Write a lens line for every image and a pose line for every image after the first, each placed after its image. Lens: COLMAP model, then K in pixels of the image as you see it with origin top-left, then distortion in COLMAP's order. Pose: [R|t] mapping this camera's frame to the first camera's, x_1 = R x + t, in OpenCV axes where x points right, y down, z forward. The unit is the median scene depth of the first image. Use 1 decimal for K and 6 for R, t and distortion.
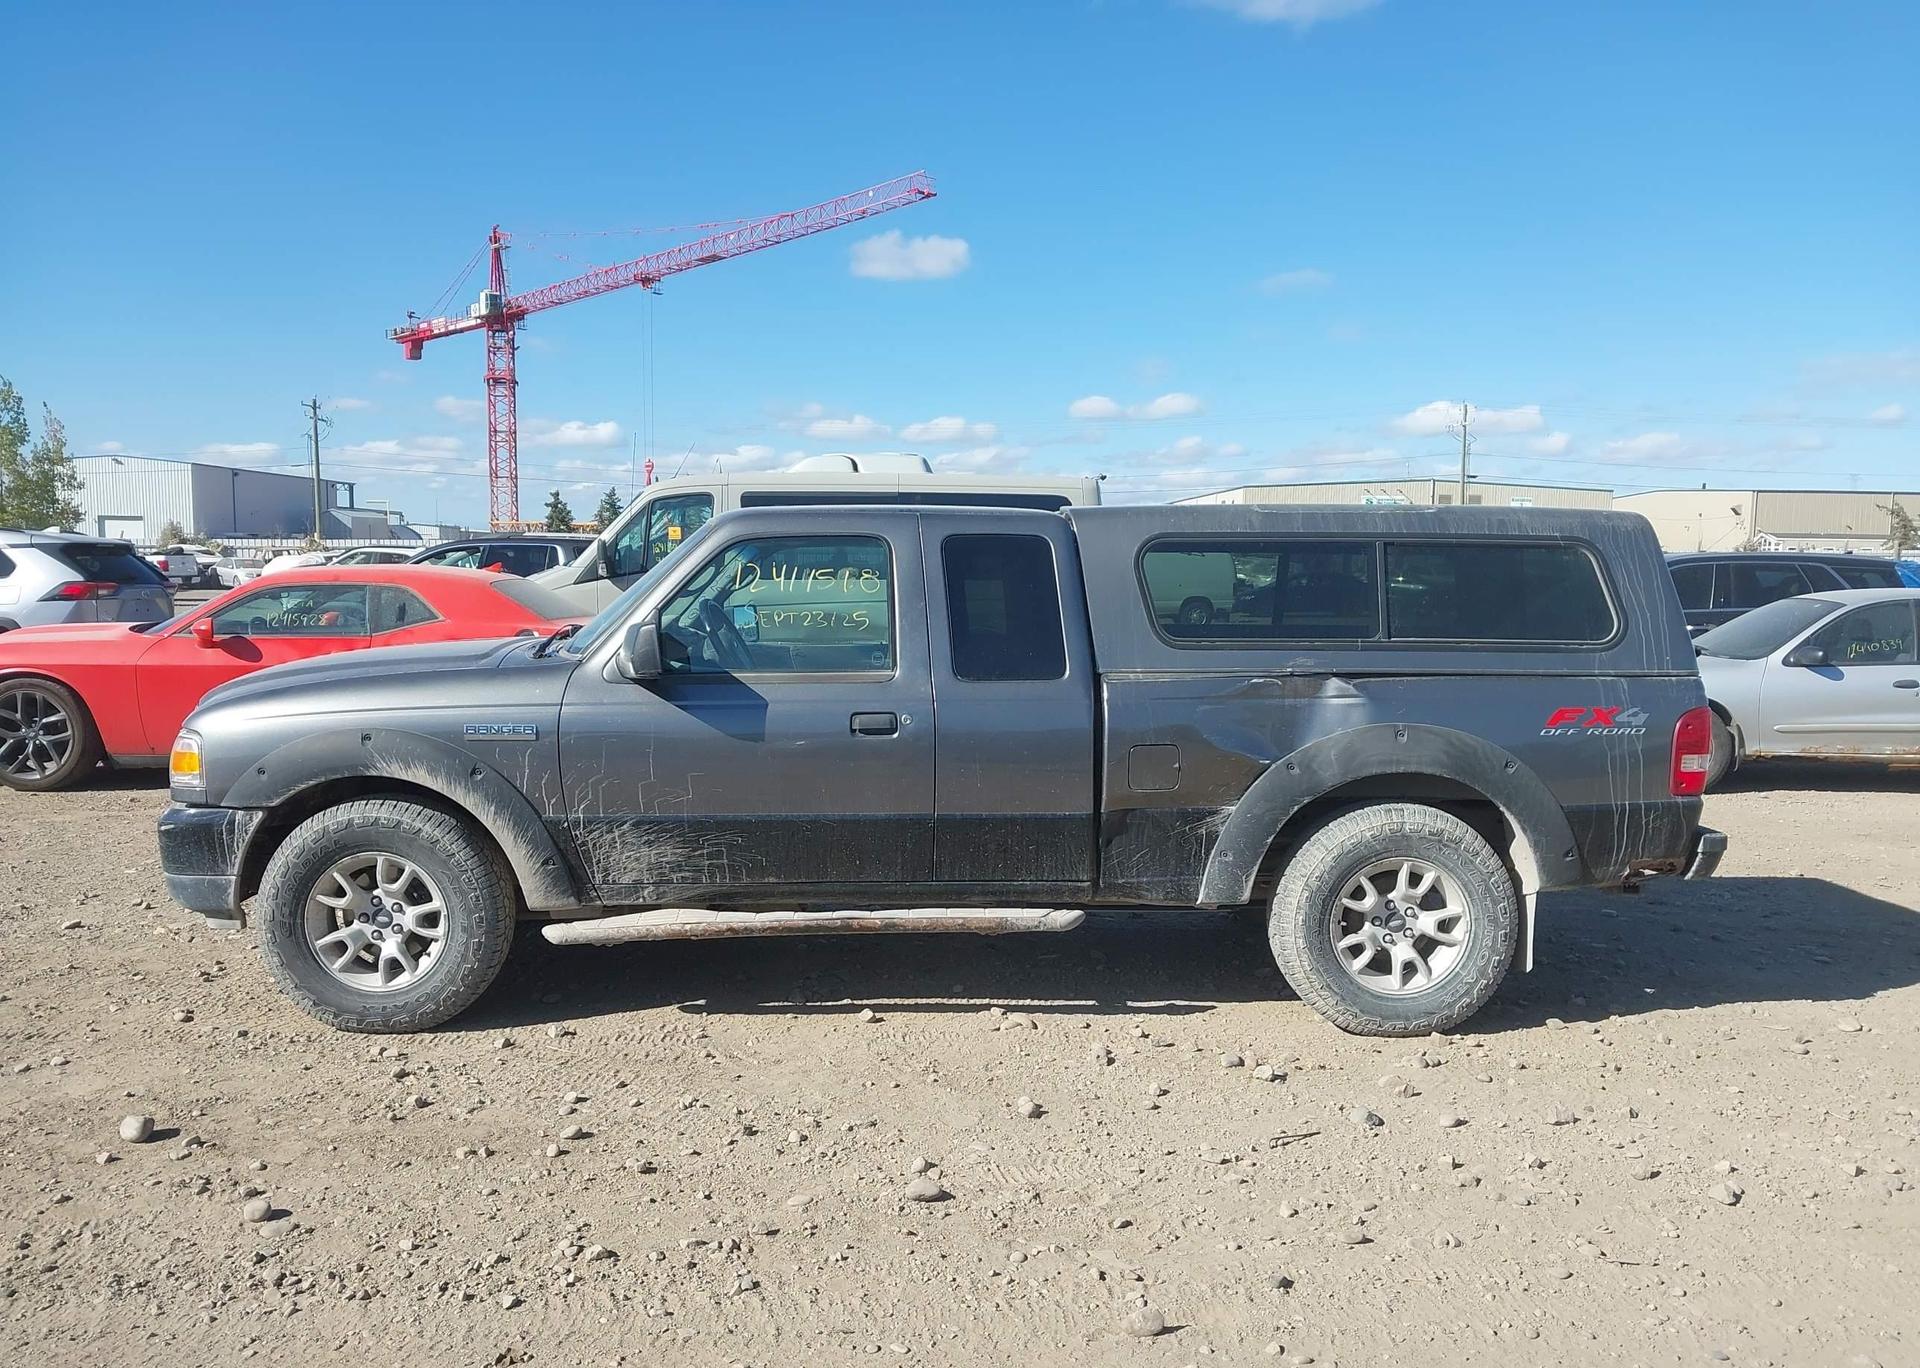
lens RADIAL K [[1521.7, 0, 967.9], [0, 1521.7, 664.0], [0, 0, 1]] dist [0.013479, -0.006289]
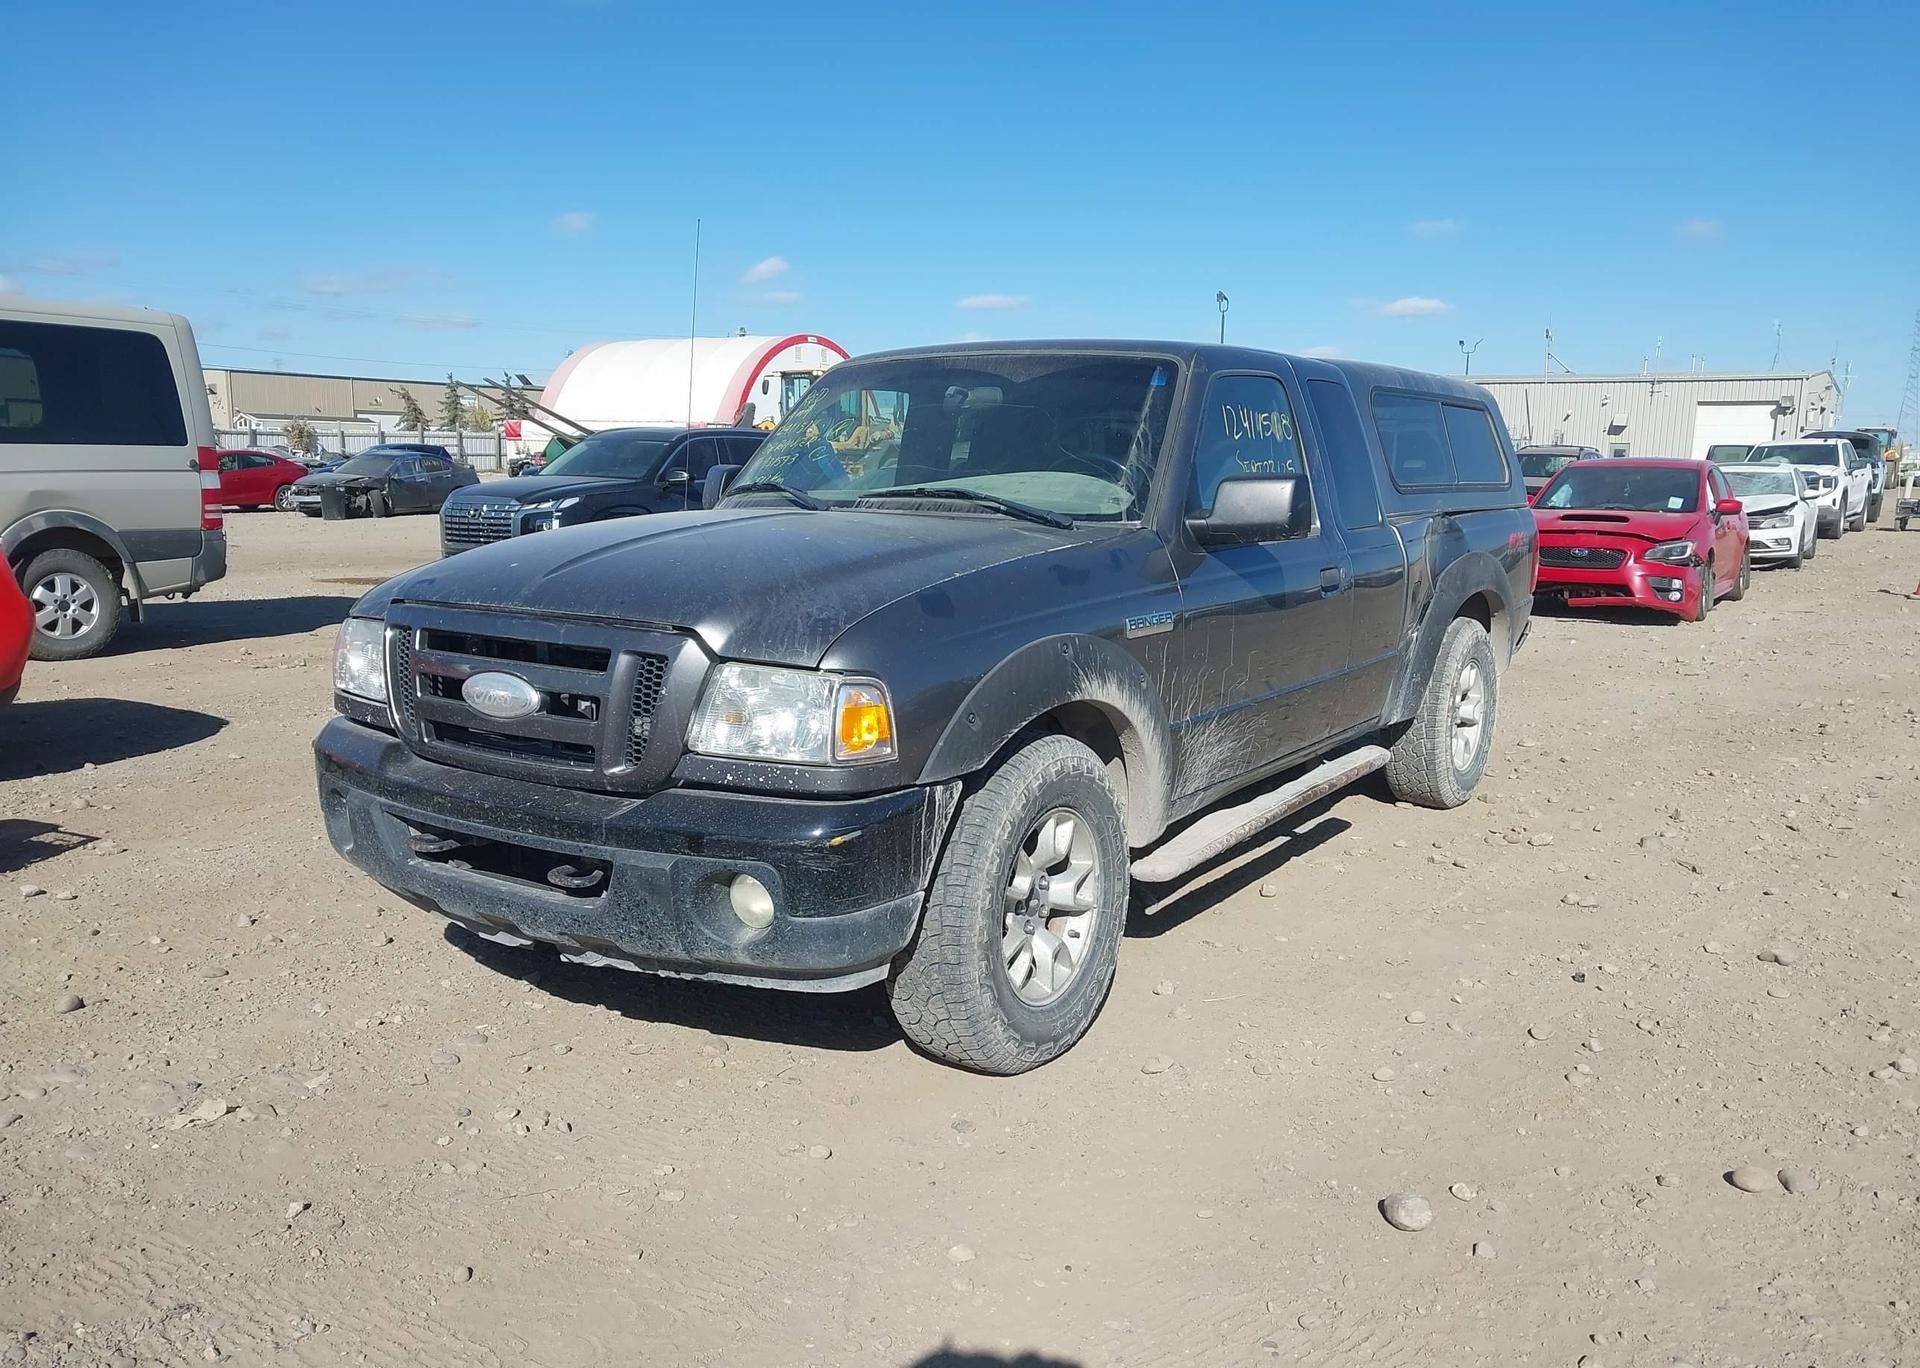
lens RADIAL K [[1491.0, 0, 927.8], [0, 1491.0, 706.9], [0, 0, 1]] dist [0.113364, -0.174273]
pose [[0.591973, -0.134123, 0.794719, -0.952062], [0.049624, 0.990251, 0.130158, -0.016632], [-0.804428, -0.037613, 0.592858, 0.629616]]
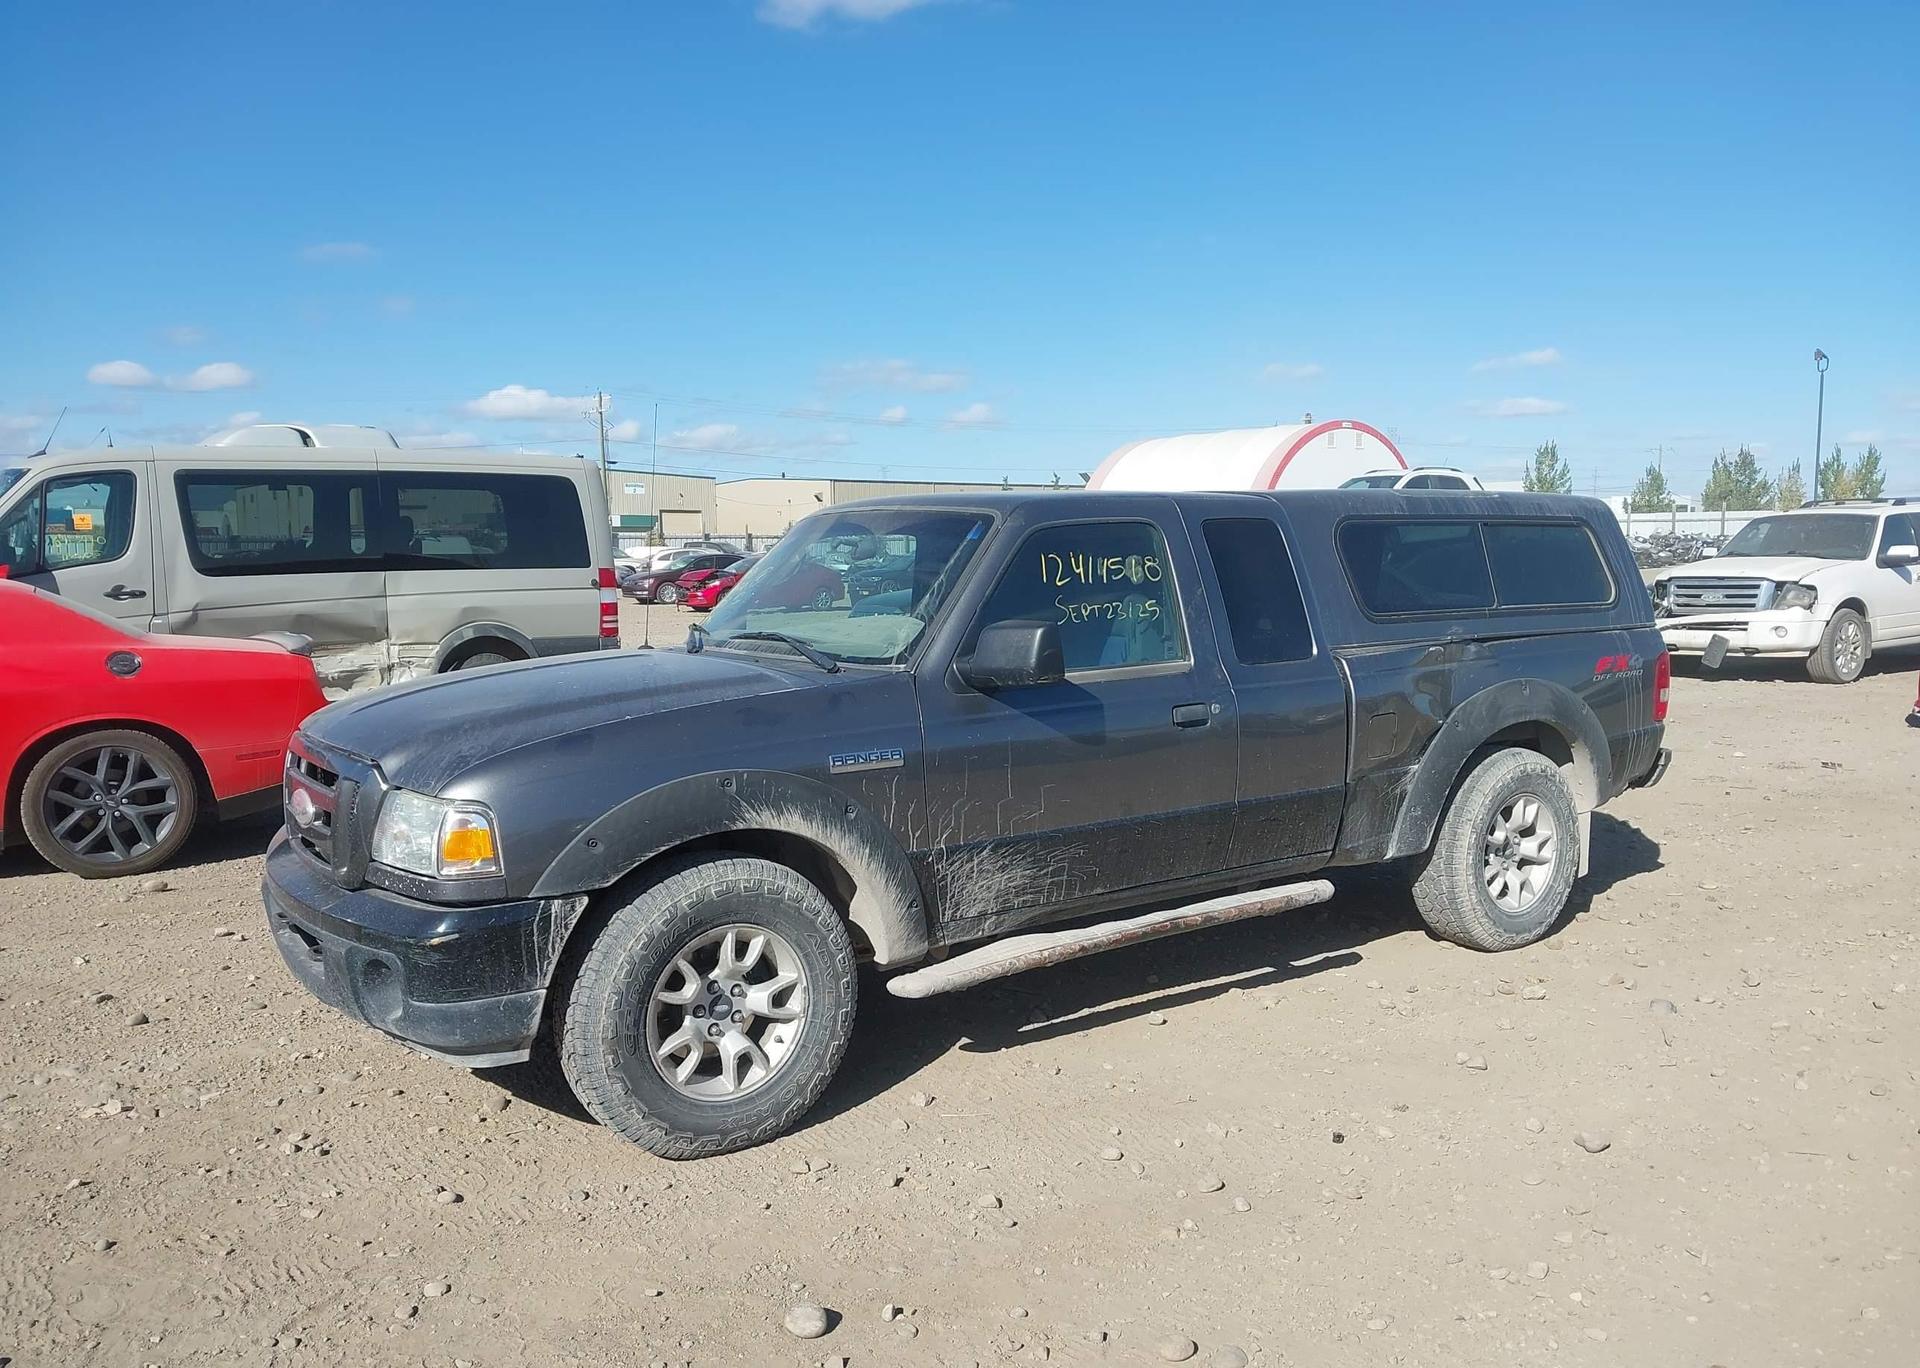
lens RADIAL K [[1495.7, 0, 960.0], [0, 1495.7, 684.0], [0, 0, 1]] dist [0.102697, -0.129210]
pose [[0.832712, -0.068471, 0.549457, -0.700548], [0.055152, 0.997647, 0.040738, -0.027912], [-0.550954, -0.003620, 0.834528, 0.271704]]
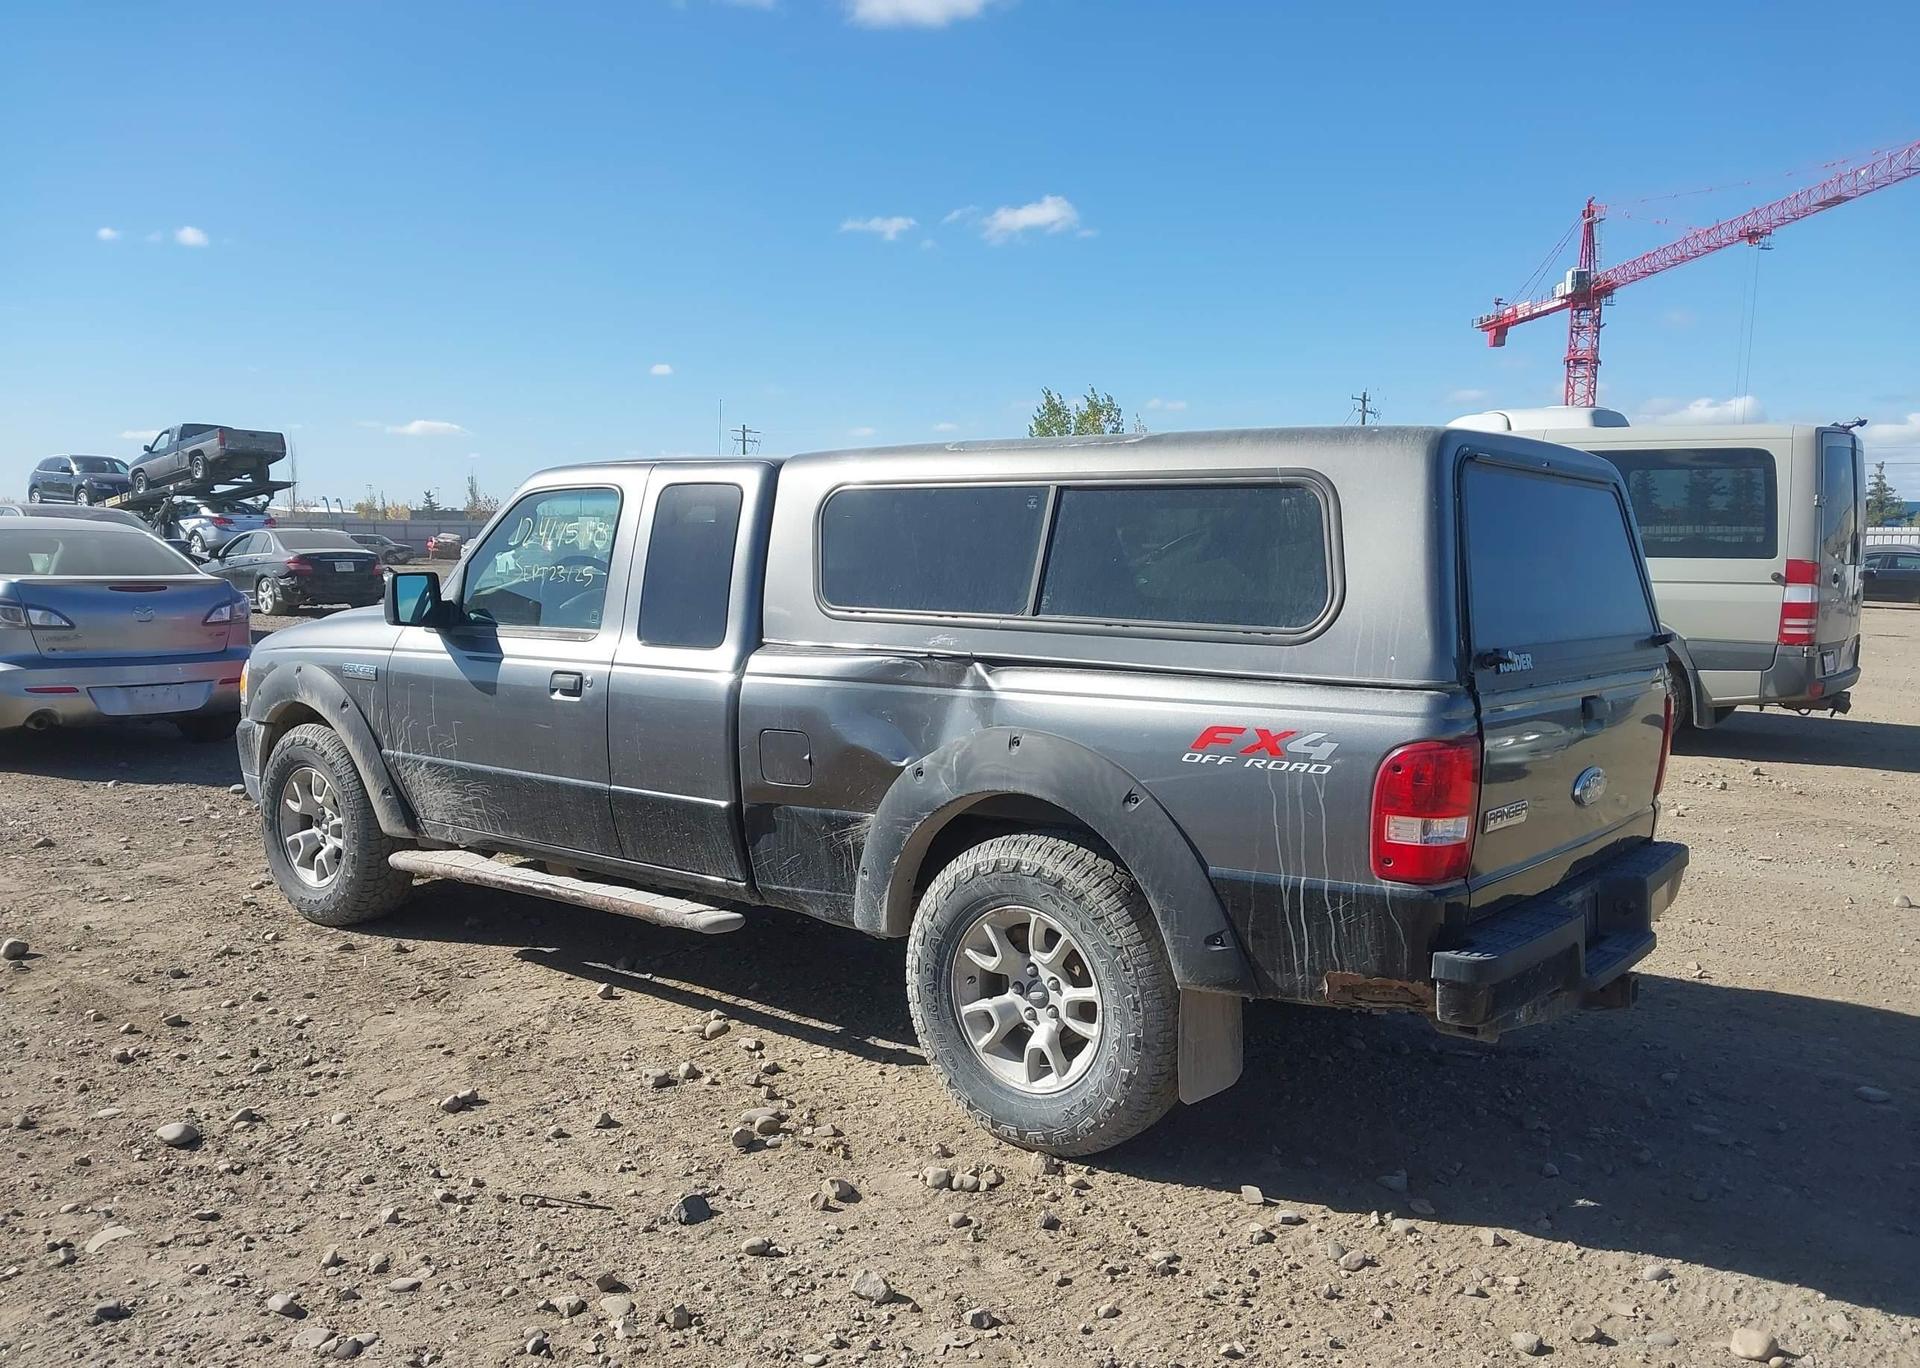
lens RADIAL K [[1495.7, 0, 960.0], [0, 1495.7, 684.0], [0, 0, 1]] dist [0.102697, -0.129210]
pose [[0.771752, 0.061281, -0.632964, 0.717983], [-0.047633, 0.998120, 0.038556, -0.009140], [0.634137, 0.000395, 0.773220, 0.412288]]
